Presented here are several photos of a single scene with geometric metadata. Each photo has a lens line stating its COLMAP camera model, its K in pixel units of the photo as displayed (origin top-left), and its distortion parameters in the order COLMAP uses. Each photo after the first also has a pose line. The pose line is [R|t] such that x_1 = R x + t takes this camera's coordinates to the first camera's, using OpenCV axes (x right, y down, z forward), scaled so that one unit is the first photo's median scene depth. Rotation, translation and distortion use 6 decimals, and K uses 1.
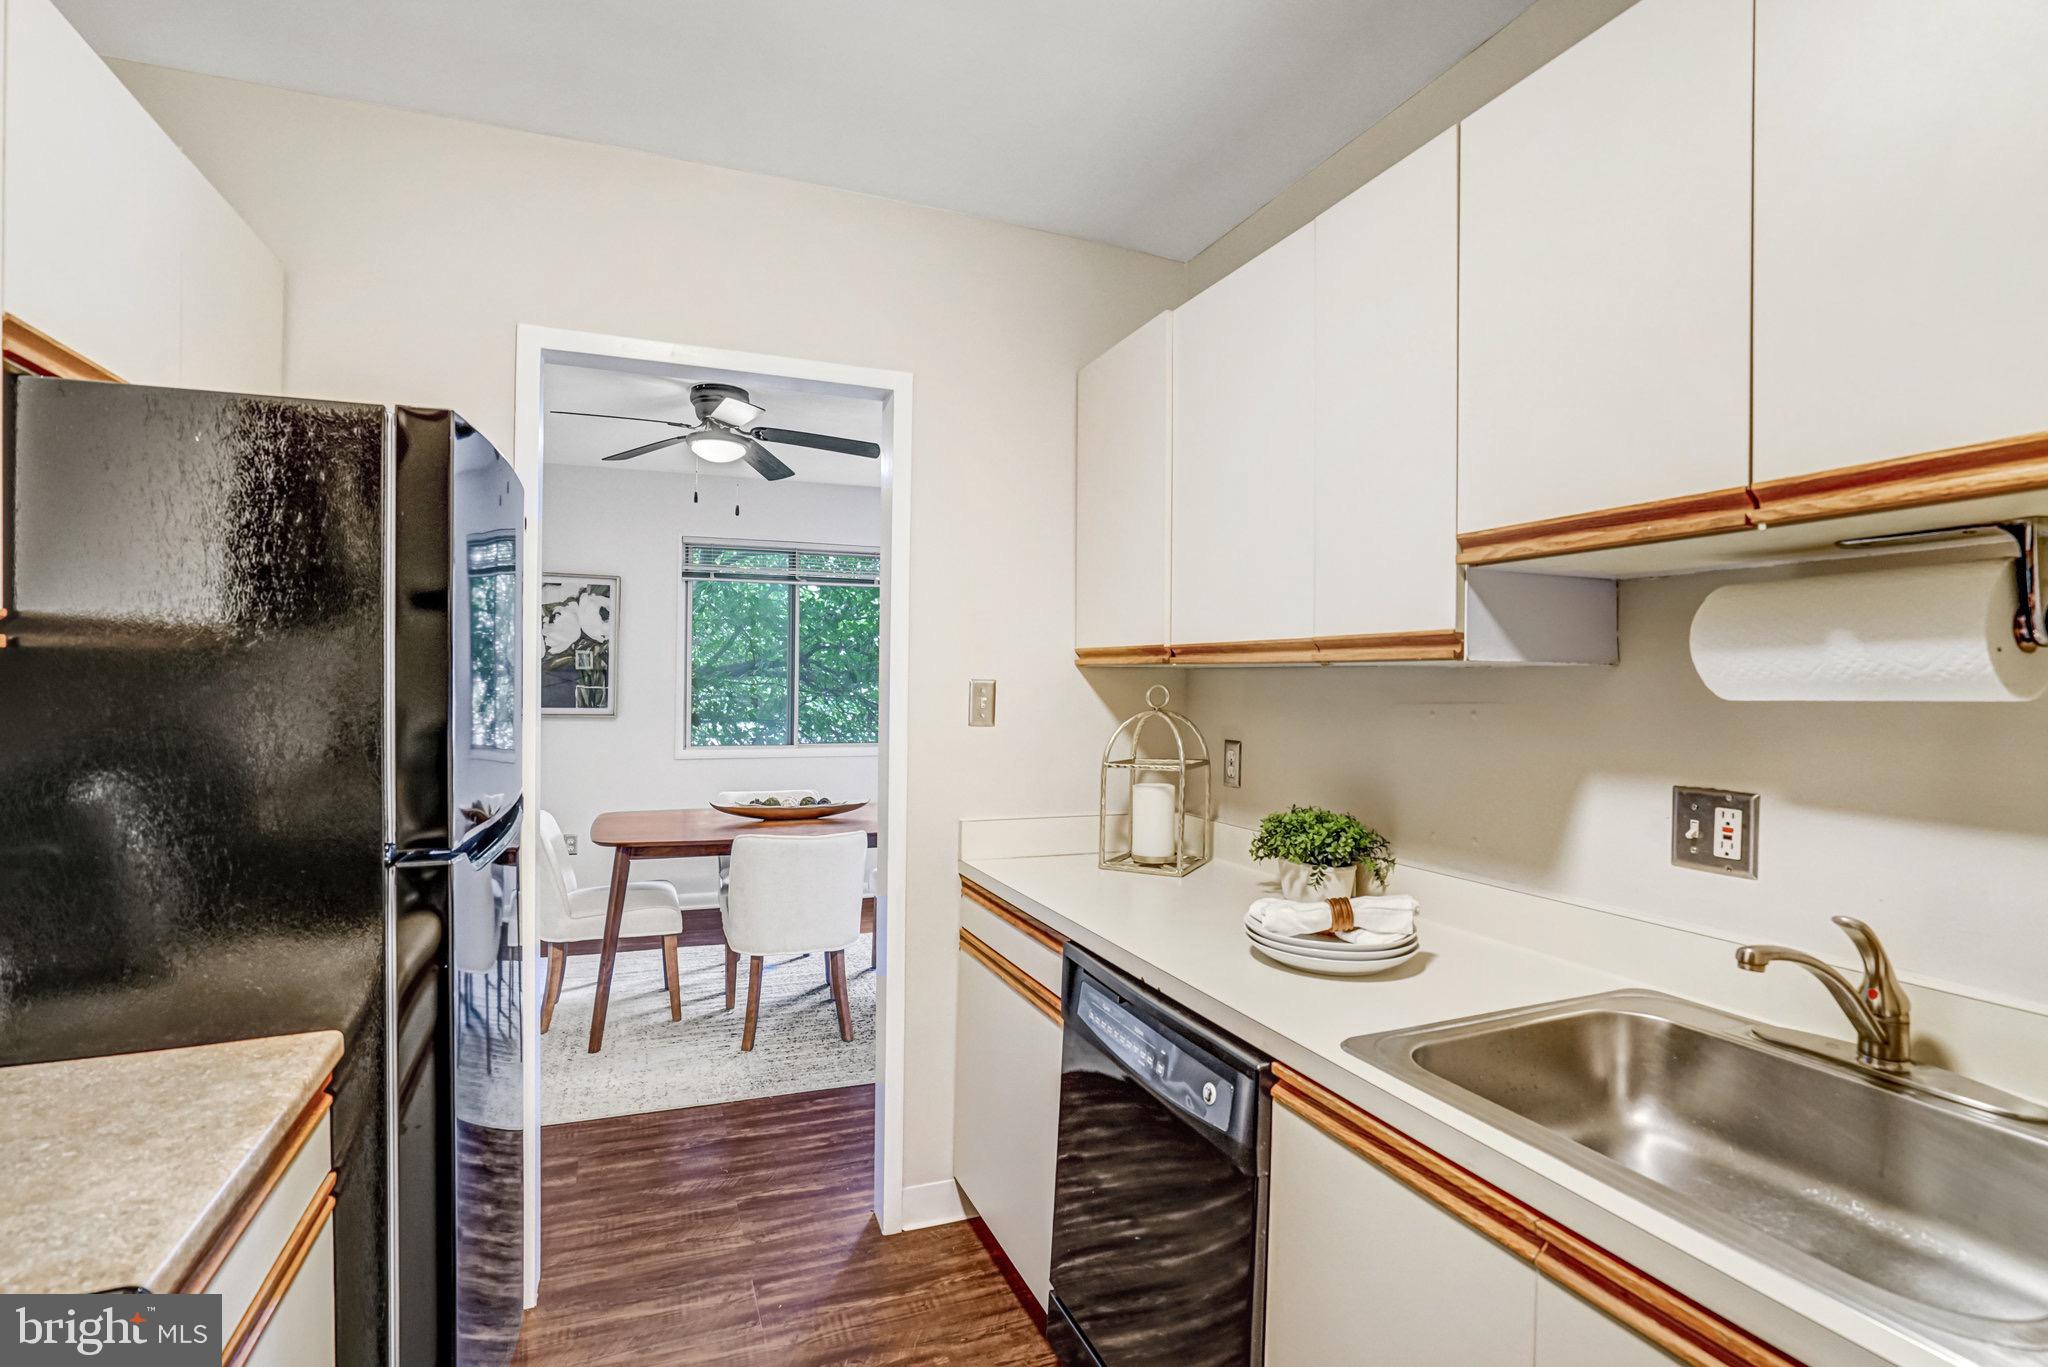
lens RADIAL K [[978.4, 0, 1021.2], [0, 978.4, 682.2], [0, 0, 1]] dist [-0.032931, 0.007294]
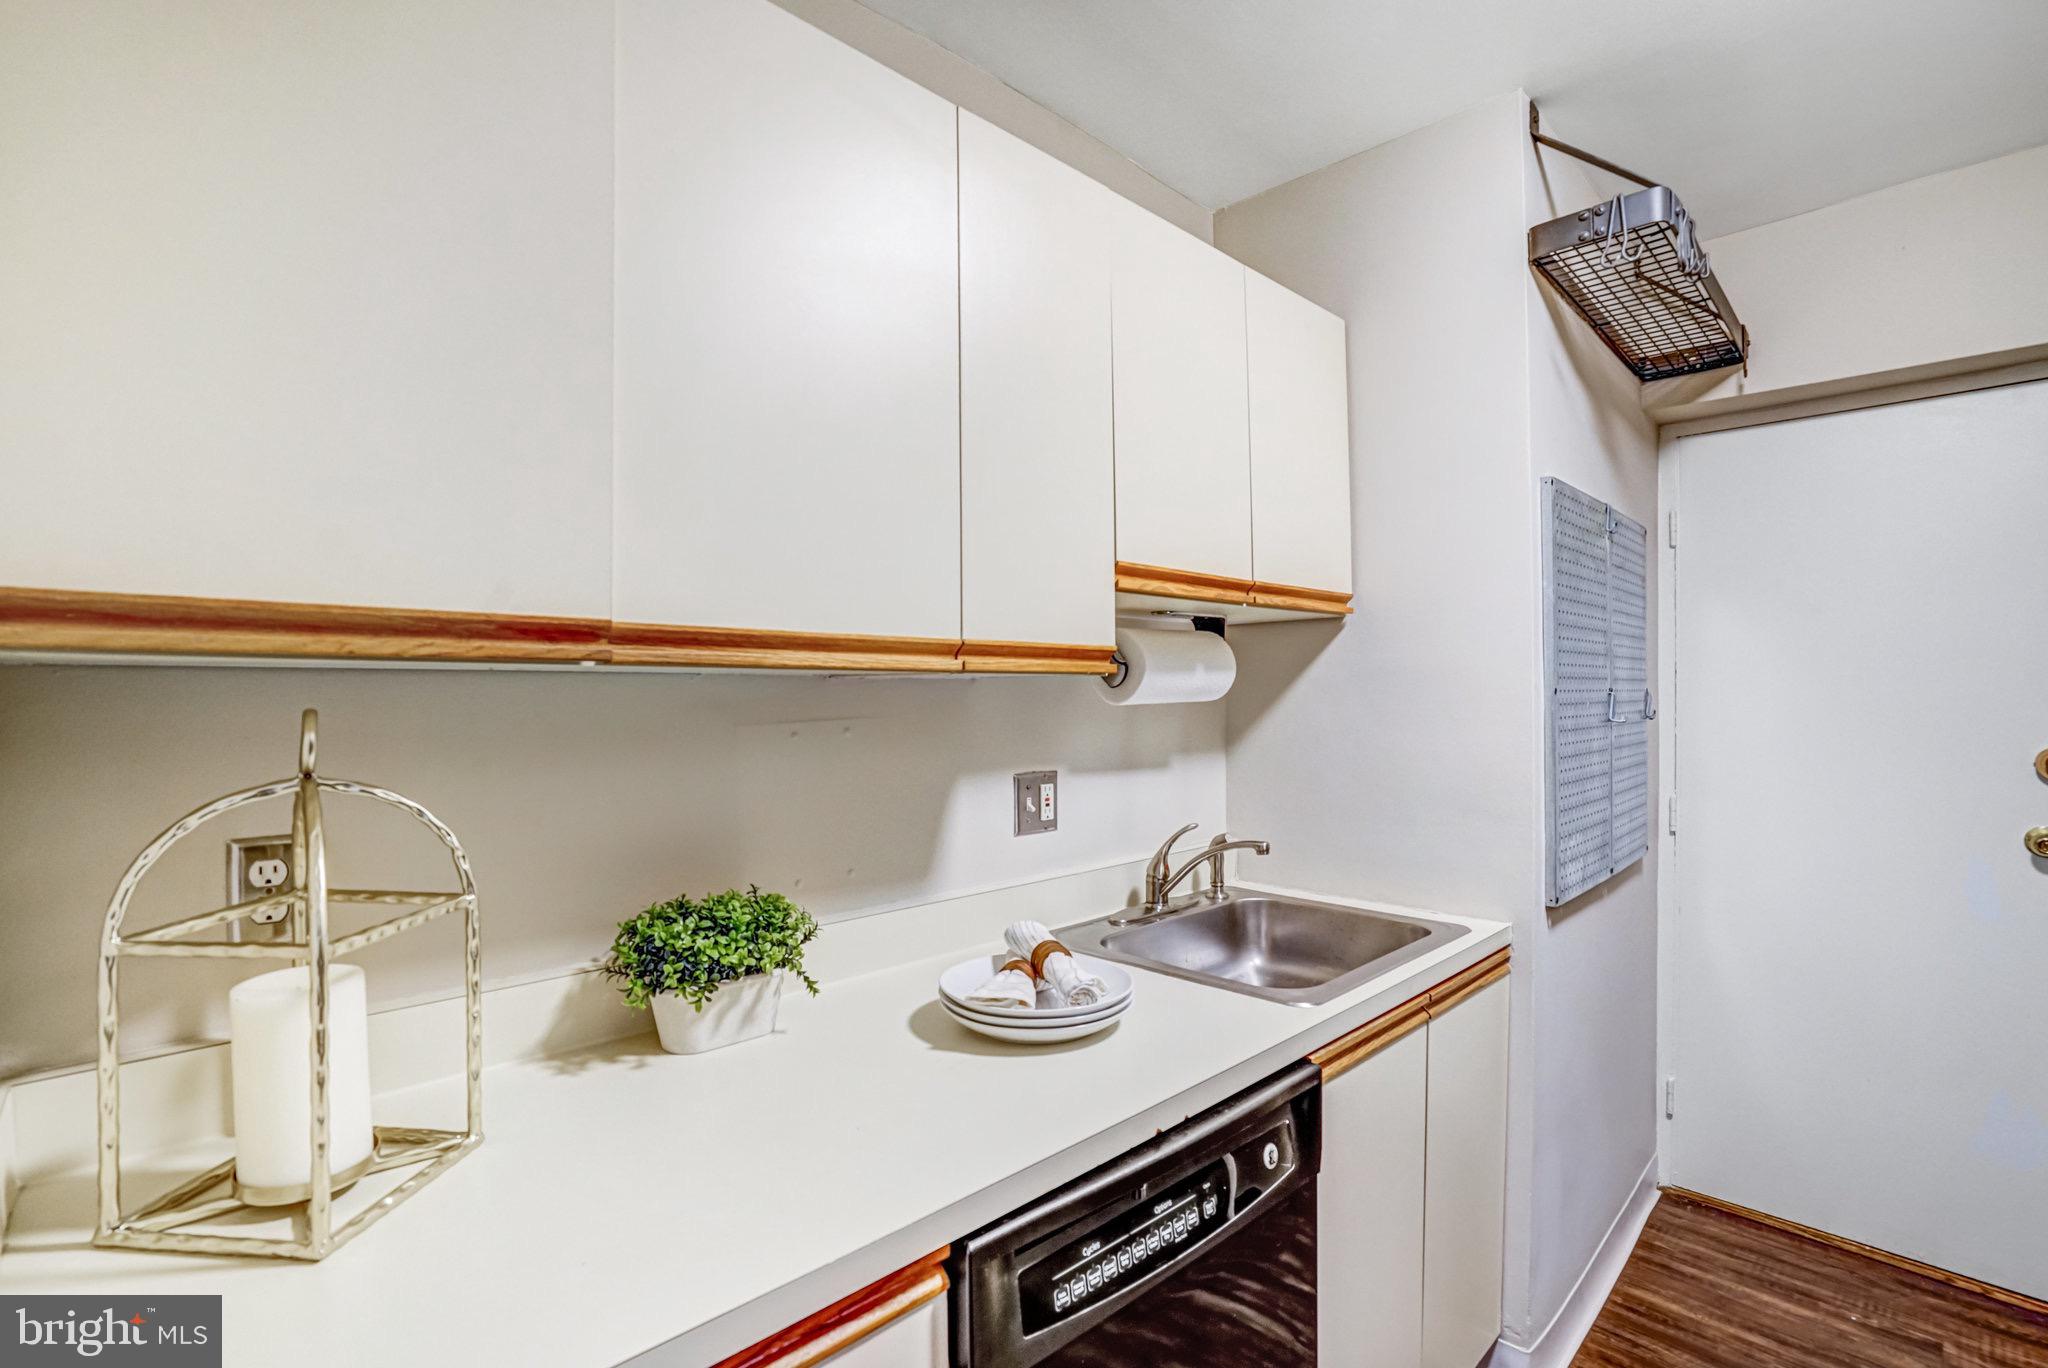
lens RADIAL K [[978.4, 0, 1010.5], [0, 978.4, 684.6], [0, 0, 1]] dist [-0.032931, 0.007294]
pose [[-0.370972, -0.001975, 0.928642, -0.531265], [-0.000043, 0.999998, 0.002110, -0.013873], [-0.928644, 0.000742, -0.370971, 1.518103]]
